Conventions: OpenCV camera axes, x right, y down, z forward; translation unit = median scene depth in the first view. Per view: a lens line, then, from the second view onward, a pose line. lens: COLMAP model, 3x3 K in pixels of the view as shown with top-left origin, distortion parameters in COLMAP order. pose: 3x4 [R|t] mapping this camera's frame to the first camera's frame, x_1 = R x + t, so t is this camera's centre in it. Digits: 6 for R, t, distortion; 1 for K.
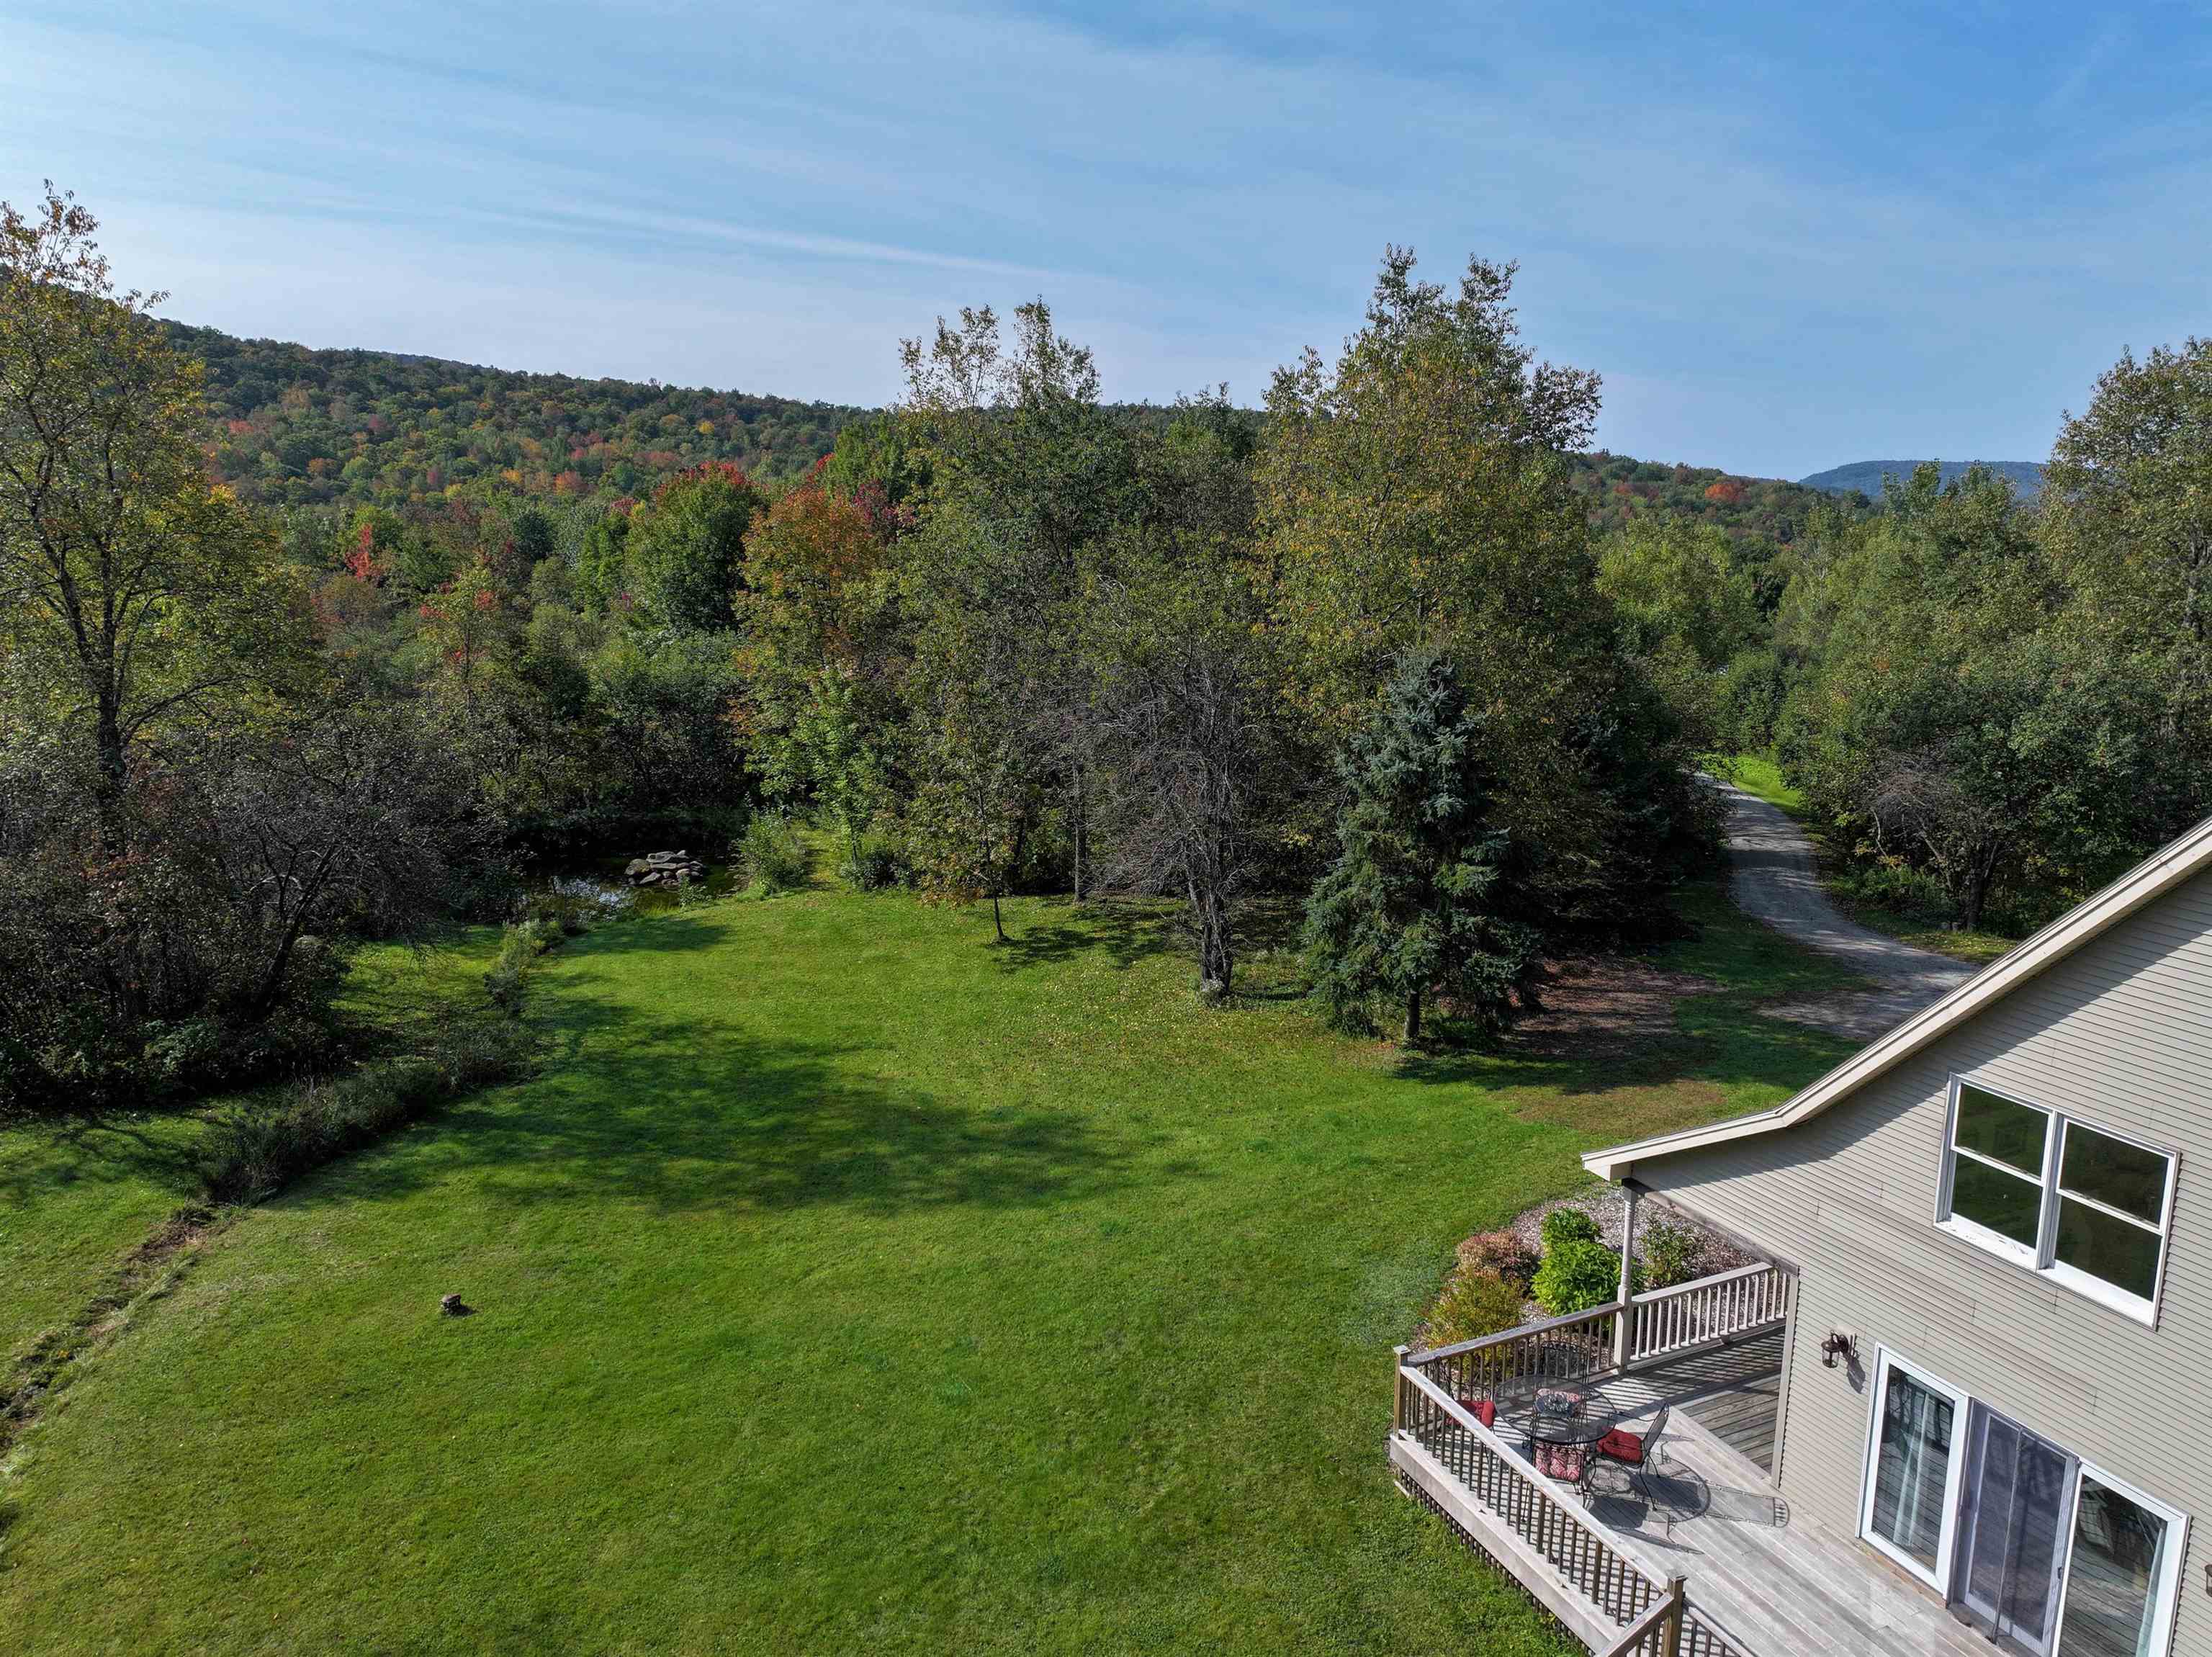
lens RADIAL K [[1552.0, 0, 1106.7], [0, 1552.0, 821.2], [0, 0, 1]] dist [0.006348, 0.008792]
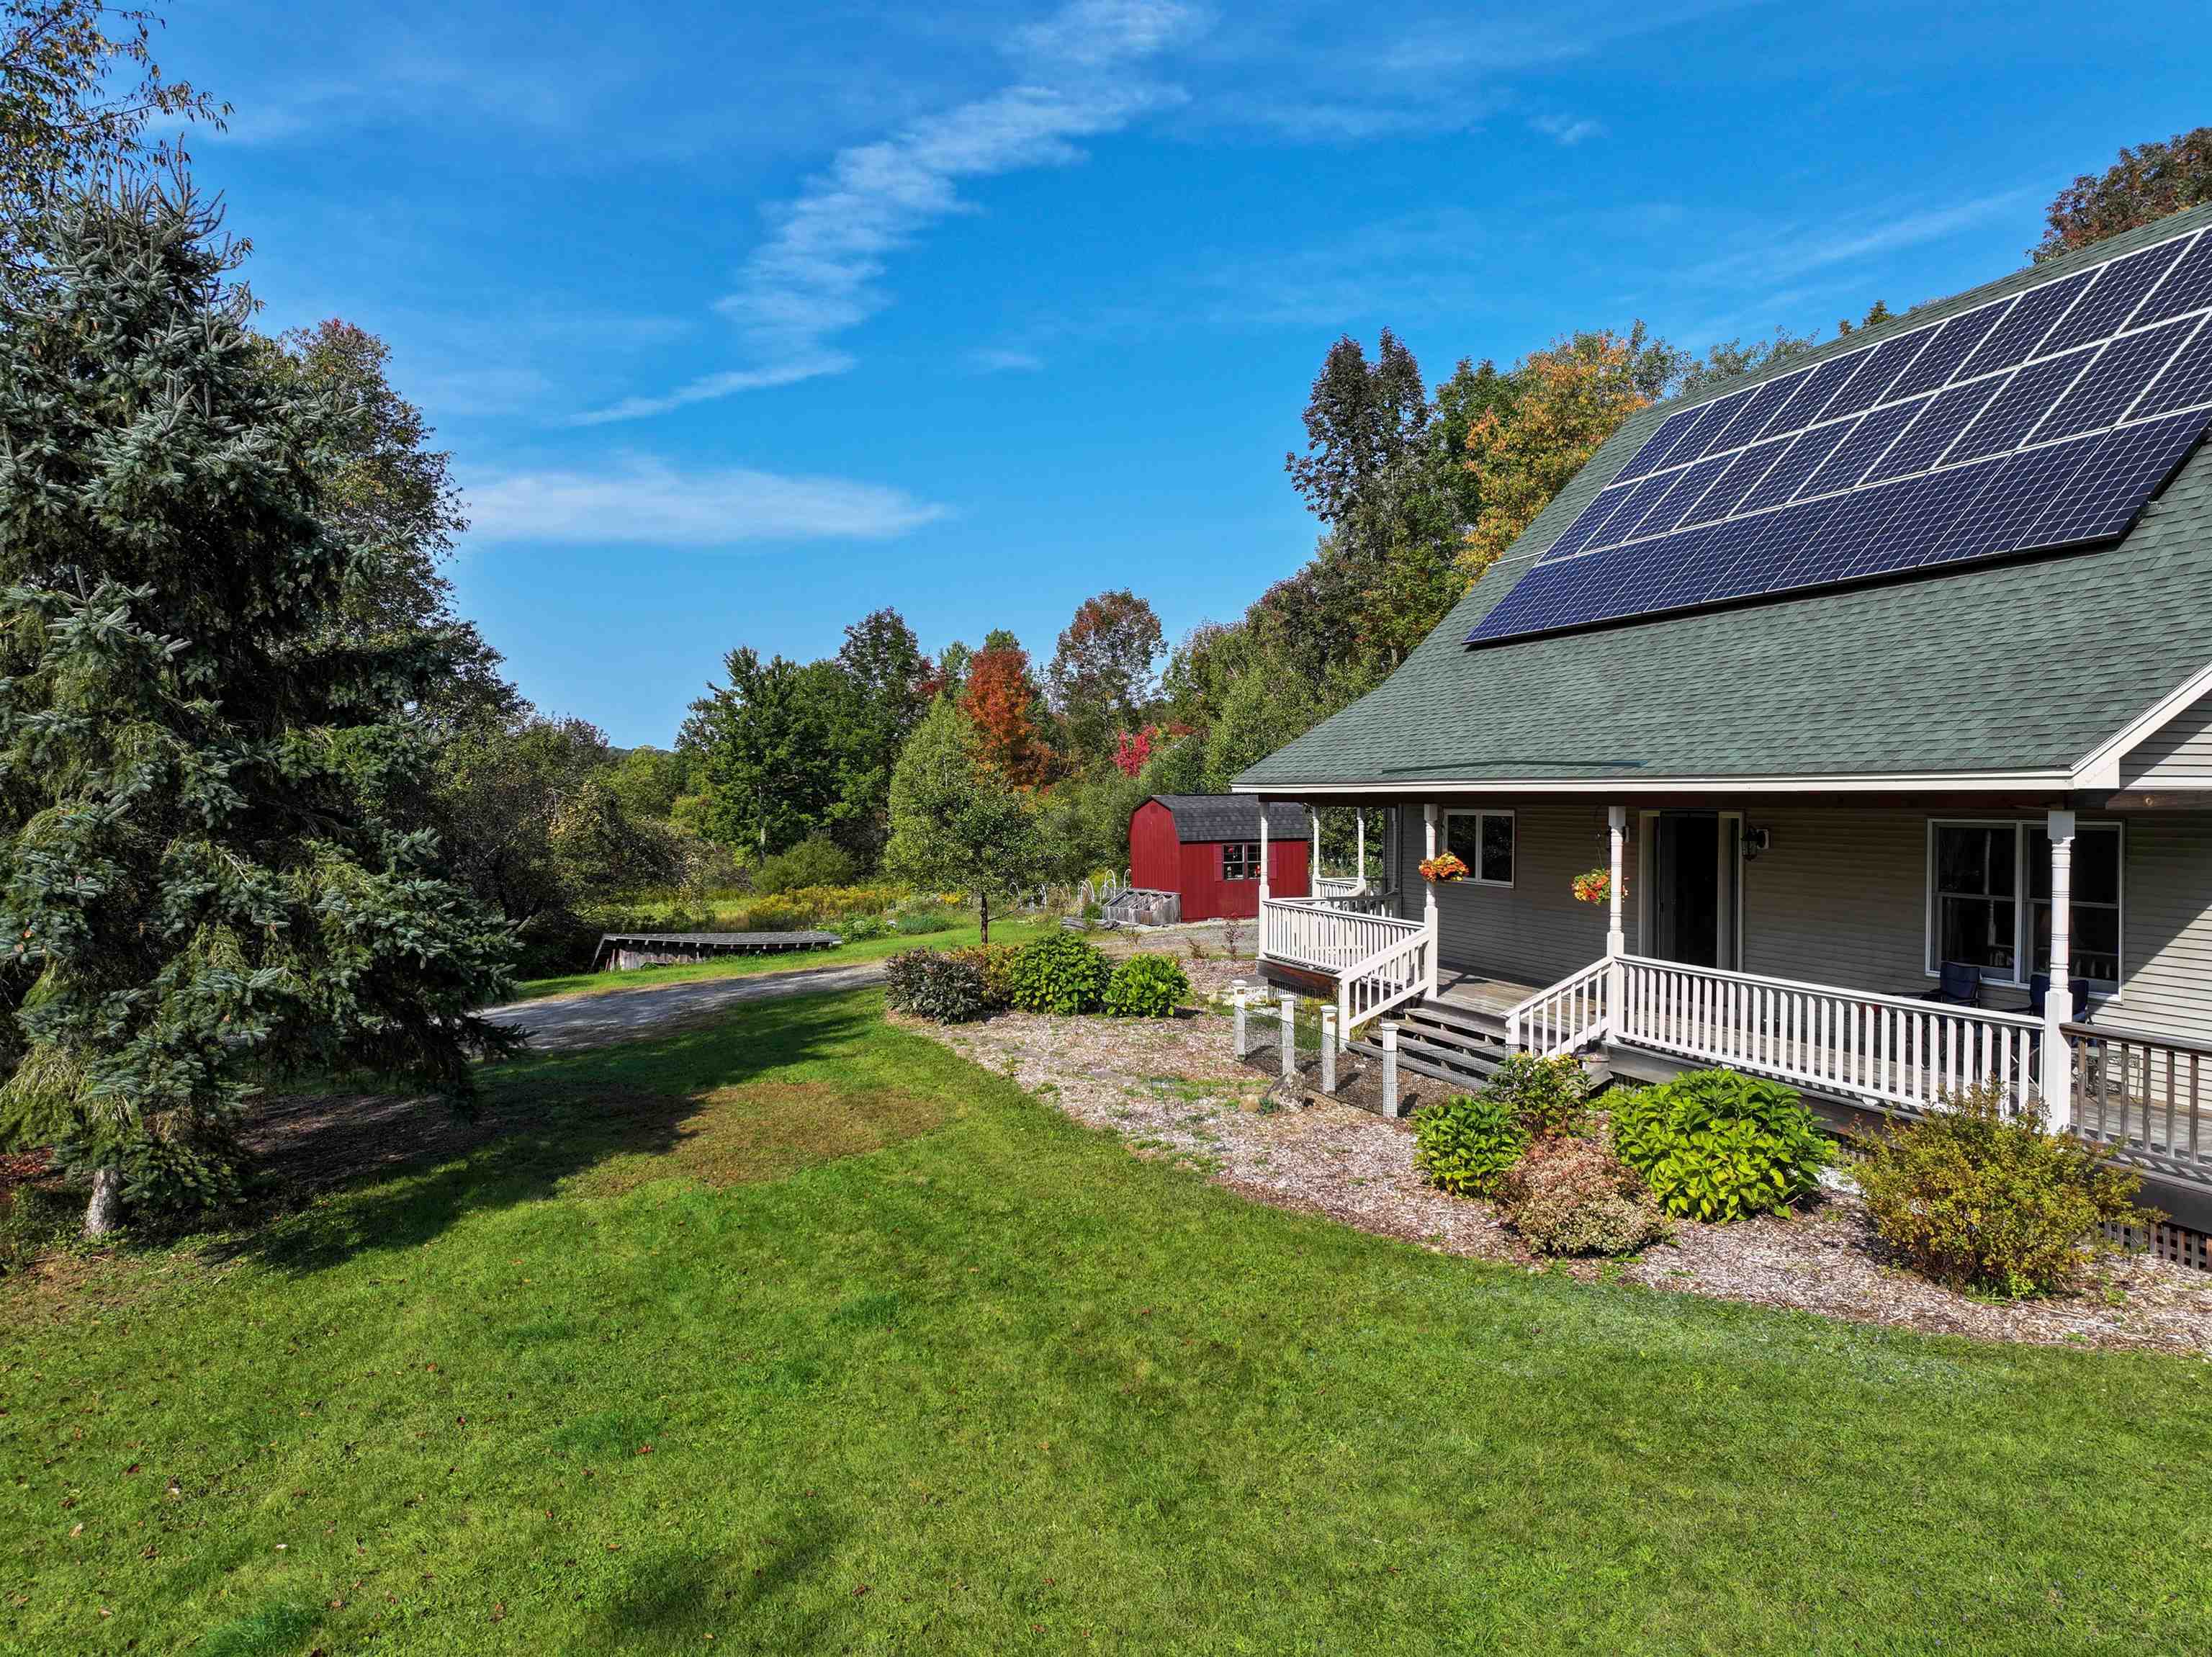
lens RADIAL K [[1549.3, 0, 1117.8], [0, 1549.3, 823.5], [0, 0, 1]] dist [0.010396, 0.005456]
pose [[0.102681, -0.019361, 0.994526, -0.113467], [0.198555, 0.980089, -0.001420, 0.063944], [-0.974696, 0.197614, 0.104481, 0.494599]]
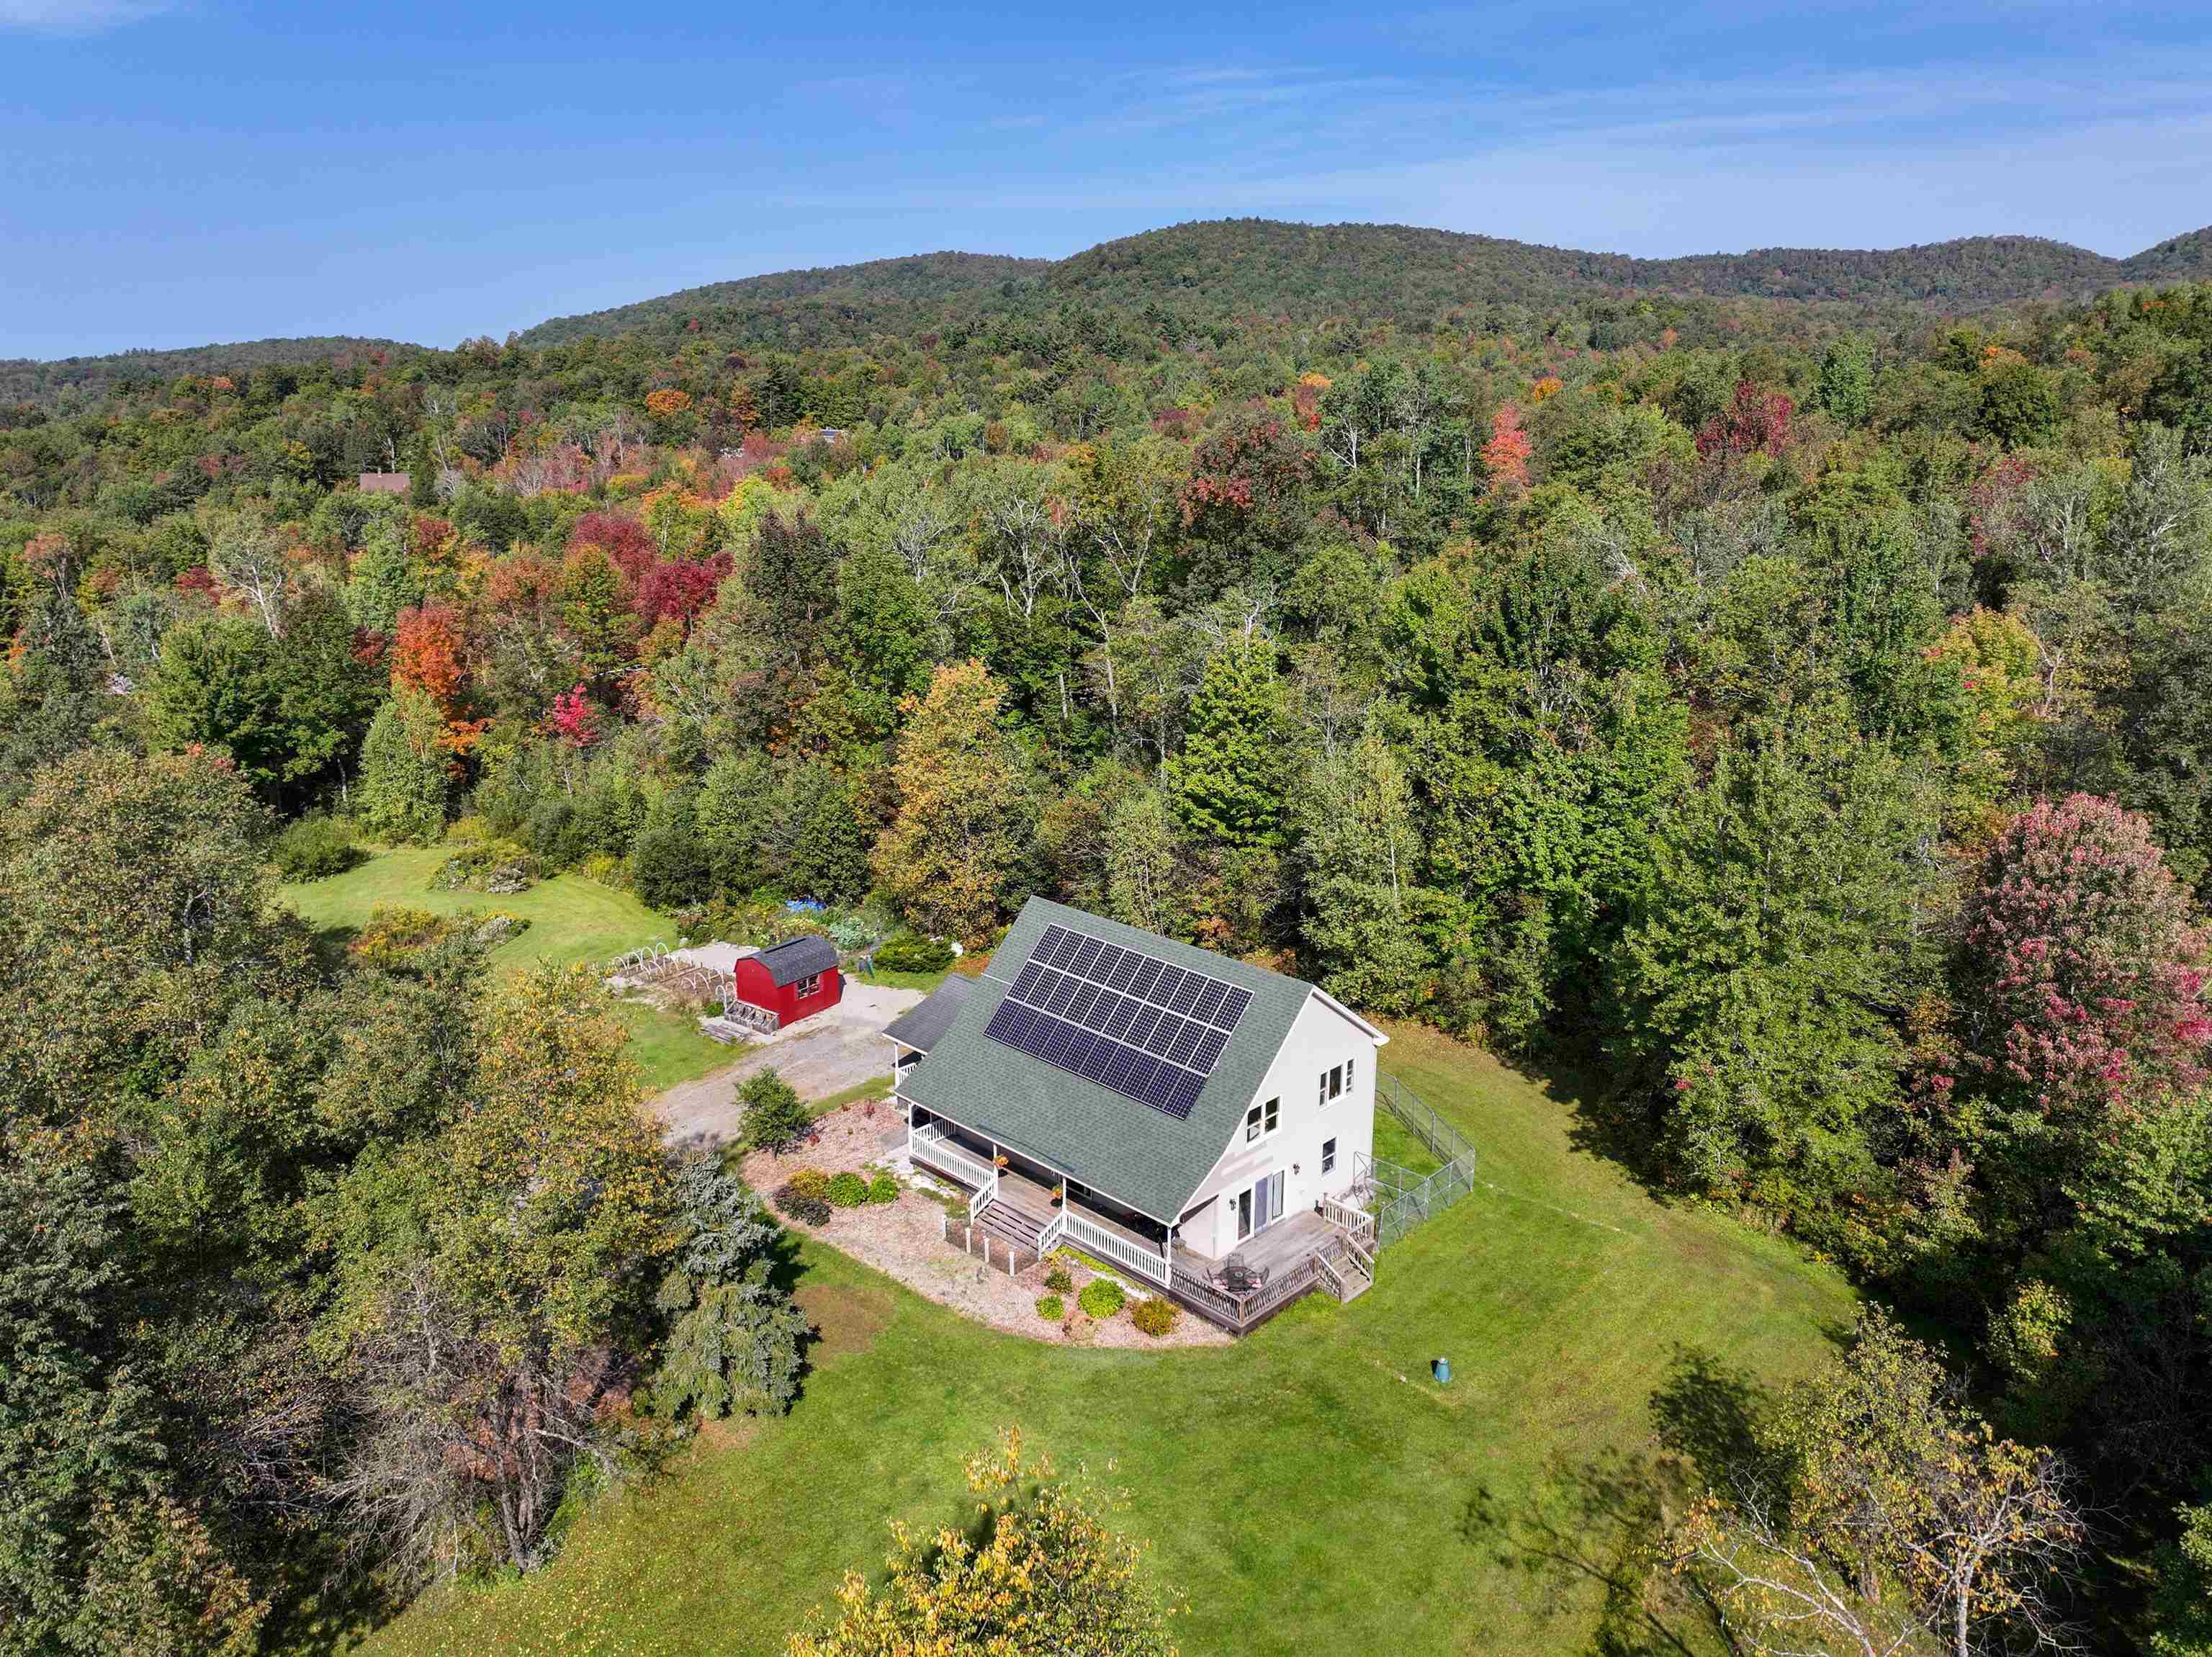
lens RADIAL K [[1551.2, 0, 1101.4], [0, 1551.2, 821.8], [0, 0, 1]] dist [0.001744, 0.005609]
pose [[-0.360647, -0.247564, 0.899247, -0.758717], [0.187010, 0.925359, 0.329754, -0.535930], [-0.913762, 0.287093, -0.287431, 0.656168]]
